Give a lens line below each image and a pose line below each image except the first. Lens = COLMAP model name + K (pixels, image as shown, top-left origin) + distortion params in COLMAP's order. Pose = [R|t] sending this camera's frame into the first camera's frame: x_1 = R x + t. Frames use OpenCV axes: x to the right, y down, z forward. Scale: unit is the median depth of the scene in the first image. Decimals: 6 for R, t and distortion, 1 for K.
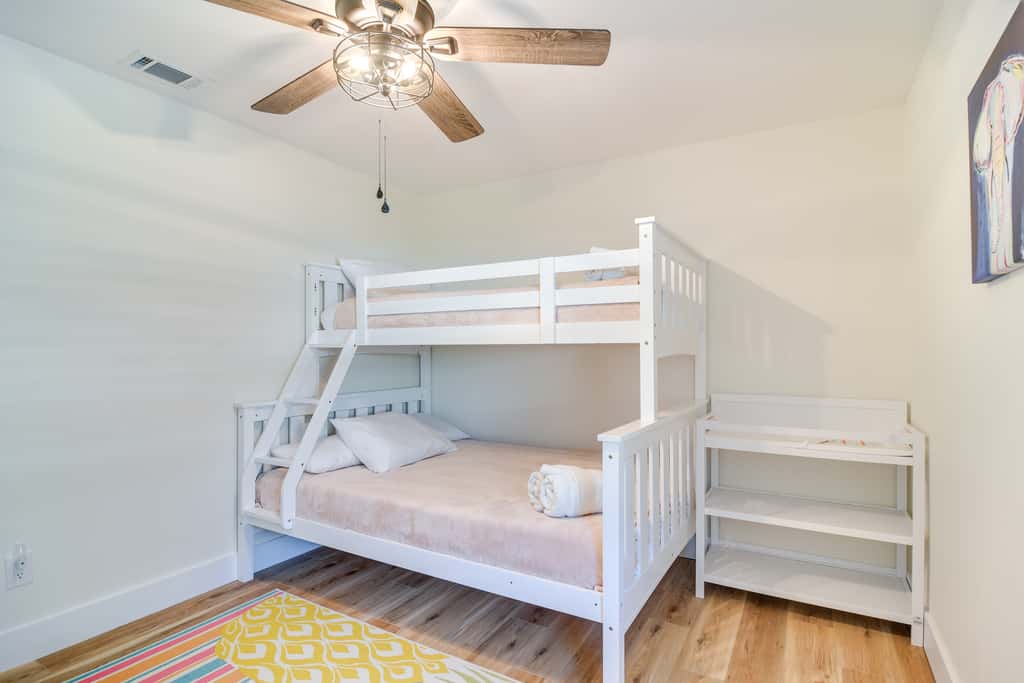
lens RADIAL K [[522.8, 0, 506.3], [0, 522.8, 343.2], [0, 0, 1]] dist [-0.003216, -0.001562]
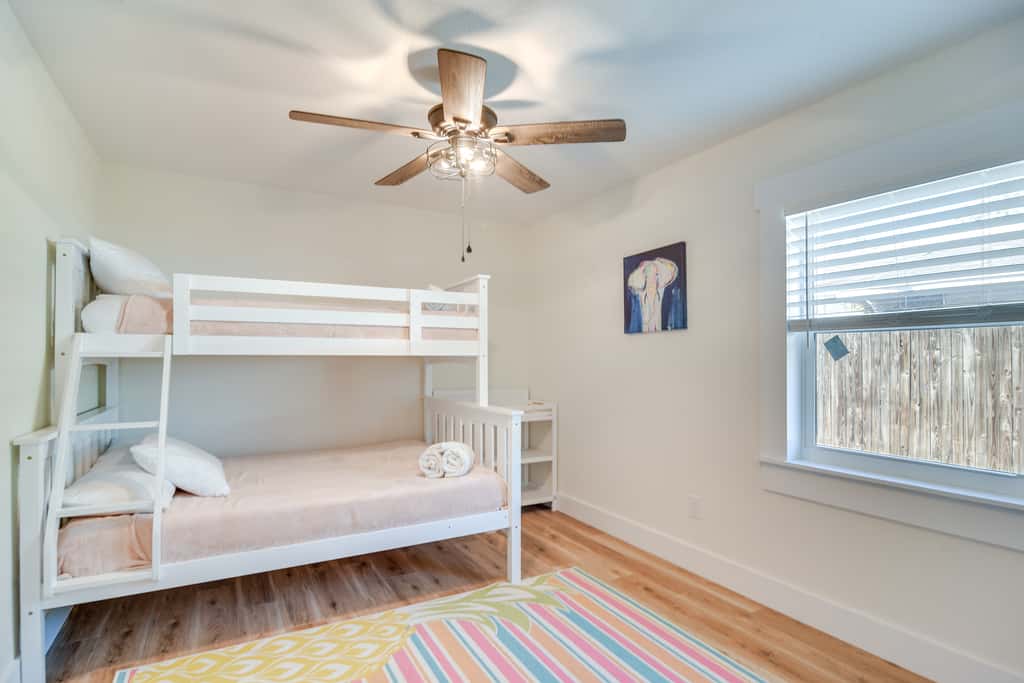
lens RADIAL K [[522.8, 0, 513.1], [0, 522.8, 346.8], [0, 0, 1]] dist [-0.003216, -0.001562]
pose [[0.497512, 0.025296, 0.867088, -0.957088], [-0.008033, 0.999666, -0.024555, 0.010579], [-0.867420, 0.005251, 0.497549, 0.134809]]
